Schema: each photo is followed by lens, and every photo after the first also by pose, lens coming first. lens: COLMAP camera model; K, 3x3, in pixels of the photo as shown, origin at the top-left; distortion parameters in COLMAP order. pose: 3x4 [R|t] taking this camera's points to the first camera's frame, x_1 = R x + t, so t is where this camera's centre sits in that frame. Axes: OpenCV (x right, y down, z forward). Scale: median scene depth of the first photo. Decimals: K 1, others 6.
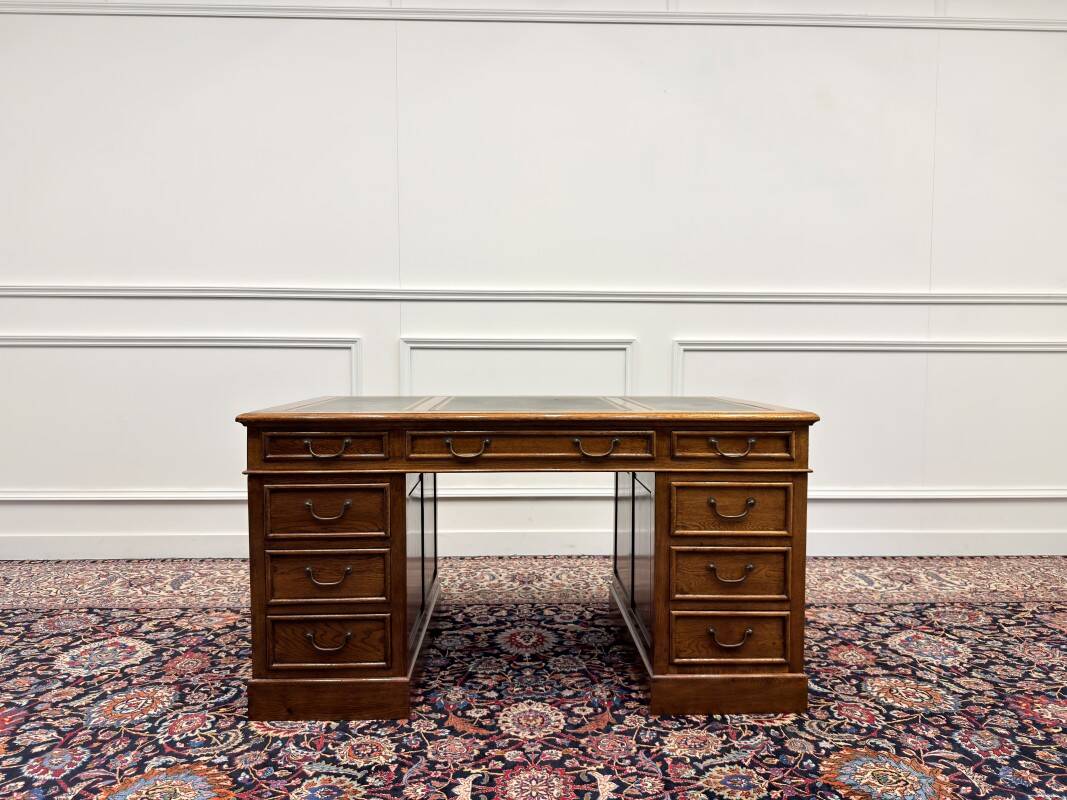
lens RADIAL K [[774.7, 0, 533.7], [0, 774.7, 396.4], [0, 0, 1]] dist [0.004125, -0.009296]
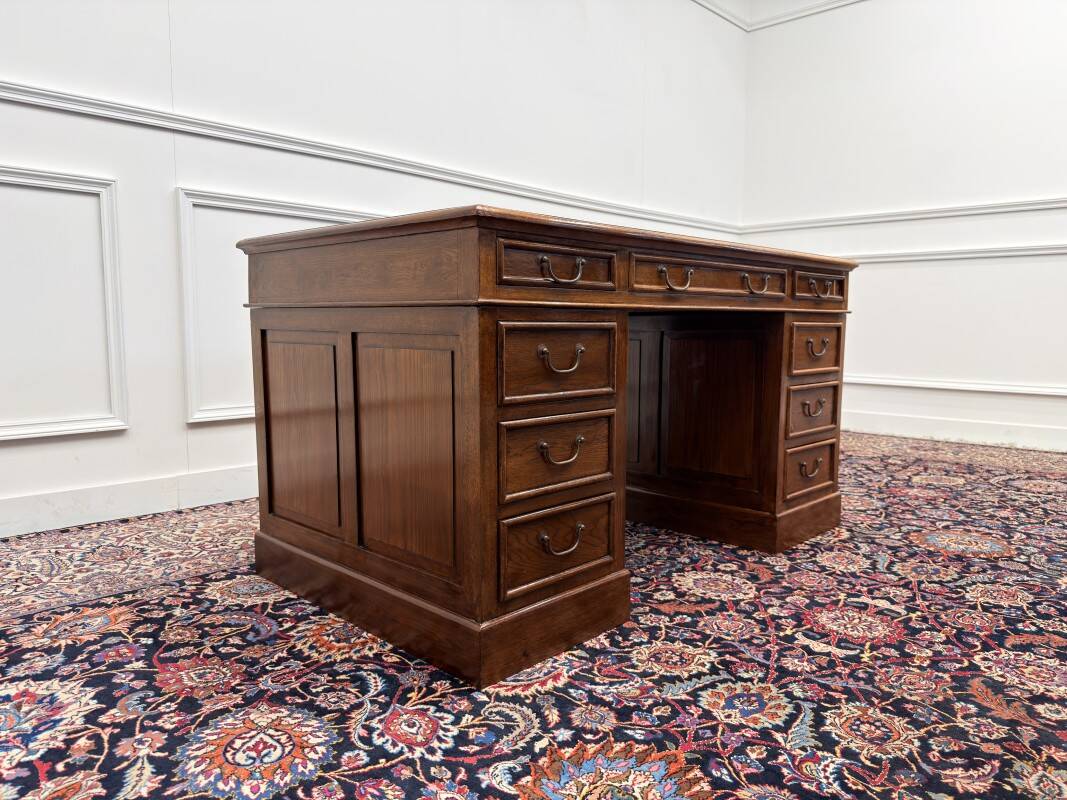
lens RADIAL K [[758.9, 0, 535.2], [0, 758.9, 385.6], [0, 0, 1]] dist [0.005609, -0.010648]
pose [[0.718874, -0.055491, 0.692922, -0.745524], [0.032807, 0.998406, 0.045918, 0.135542], [-0.694366, -0.010277, 0.719549, 0.506505]]
